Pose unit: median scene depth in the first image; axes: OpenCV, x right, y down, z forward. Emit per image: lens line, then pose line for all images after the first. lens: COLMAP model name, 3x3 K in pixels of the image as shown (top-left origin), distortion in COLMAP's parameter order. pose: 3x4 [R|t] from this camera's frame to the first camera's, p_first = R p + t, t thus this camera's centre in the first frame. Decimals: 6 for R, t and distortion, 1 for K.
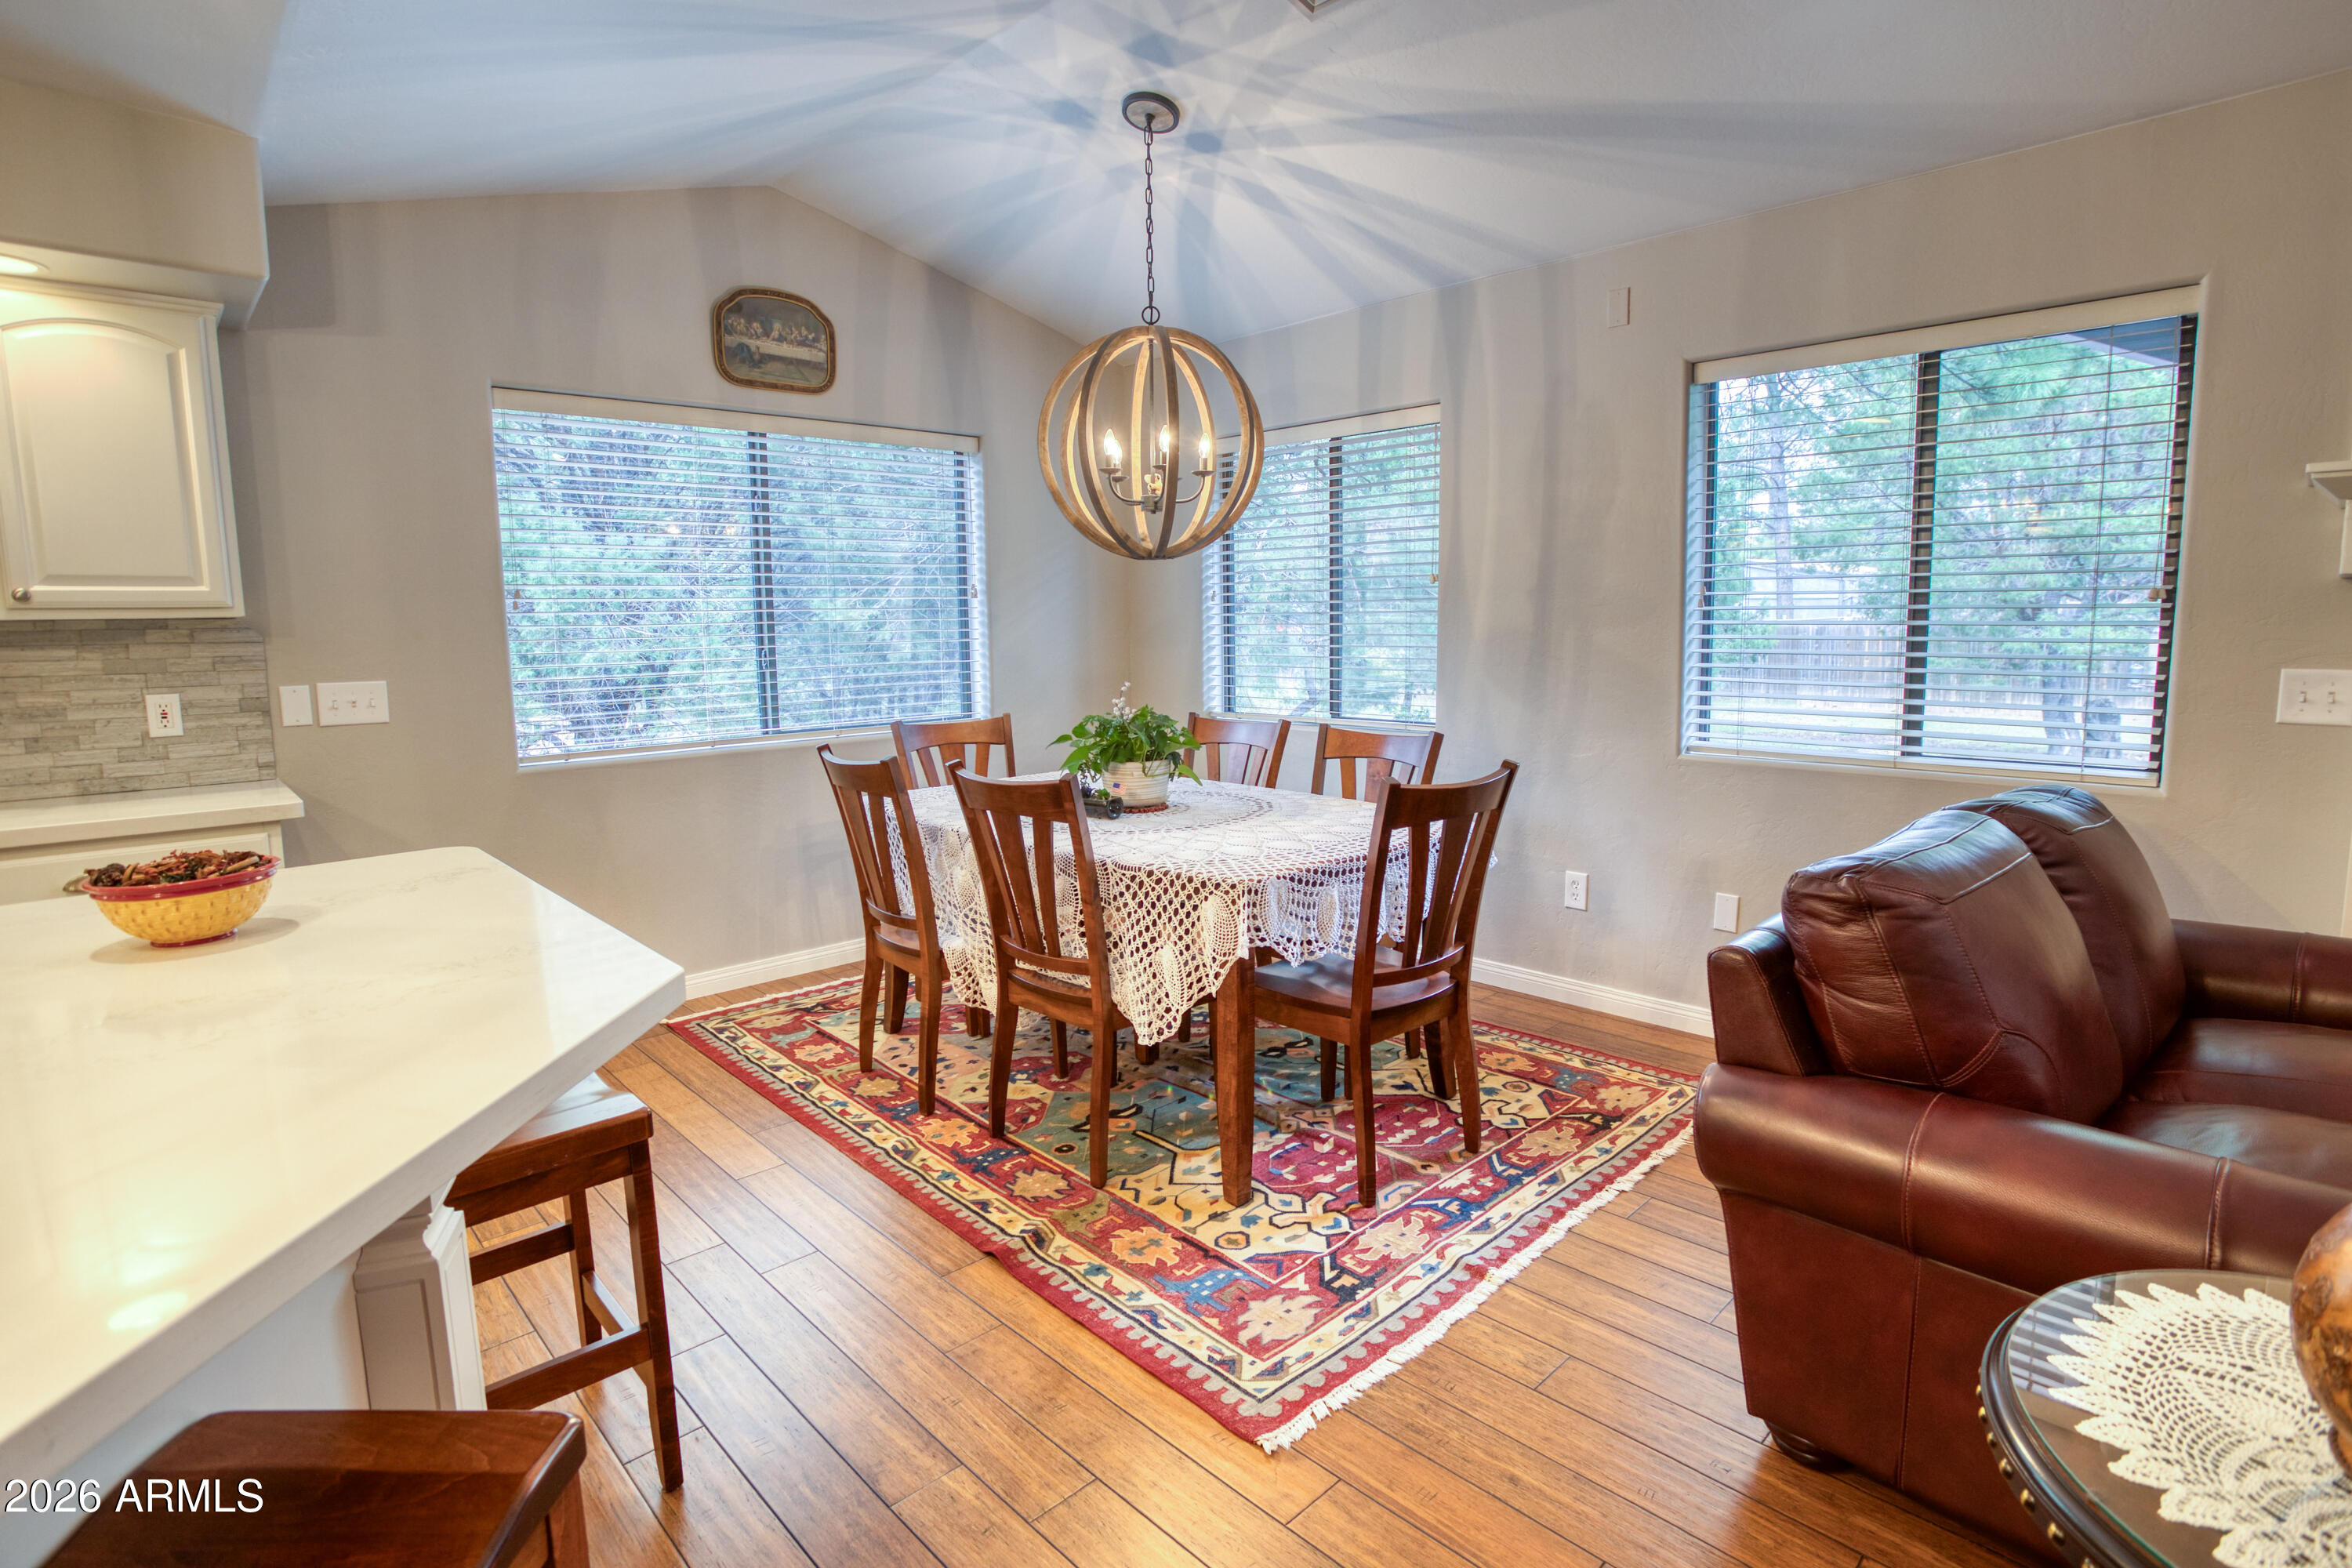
lens RADIAL K [[1148.5, 0, 1169.7], [0, 1148.5, 766.1], [0, 0, 1]] dist [-0.045507, 0.013555]
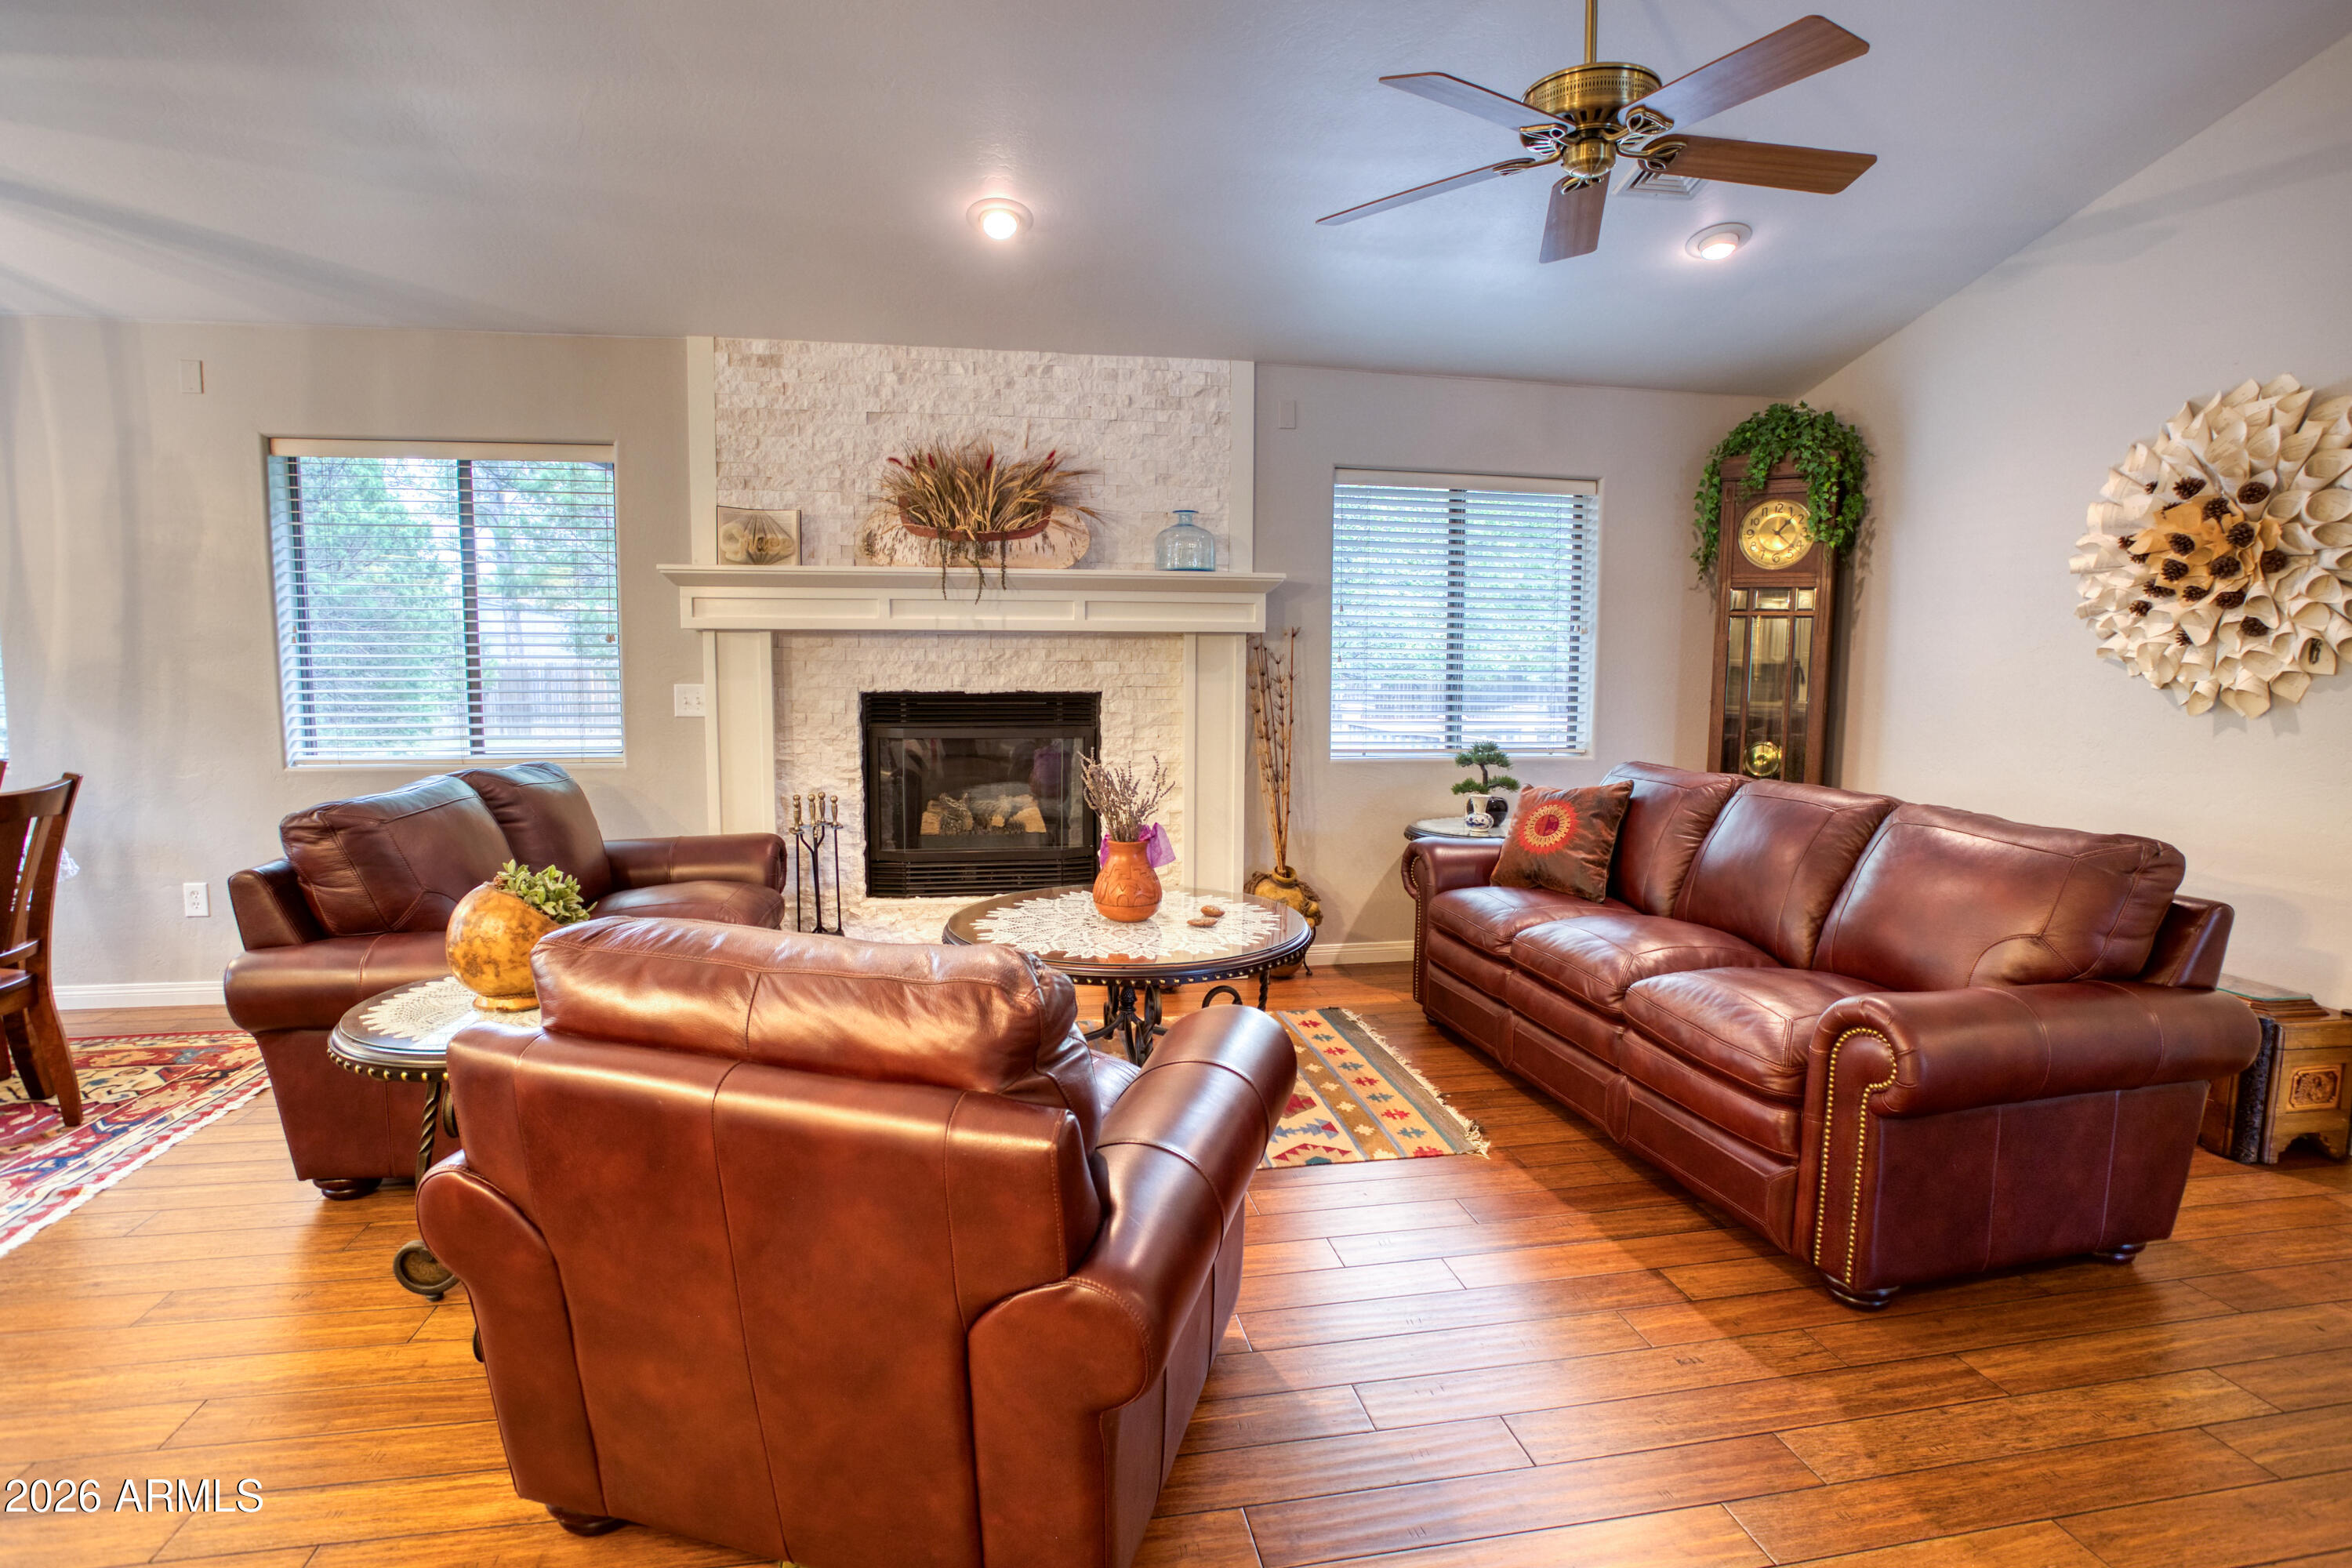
lens RADIAL K [[1148.5, 0, 1169.3], [0, 1148.5, 761.6], [0, 0, 1]] dist [-0.045507, 0.013555]
pose [[0.535275, -0.063053, 0.842321, -0.052881], [0.092849, 0.995559, 0.015521, 0.065493], [-0.839559, 0.069900, 0.538753, -0.508176]]
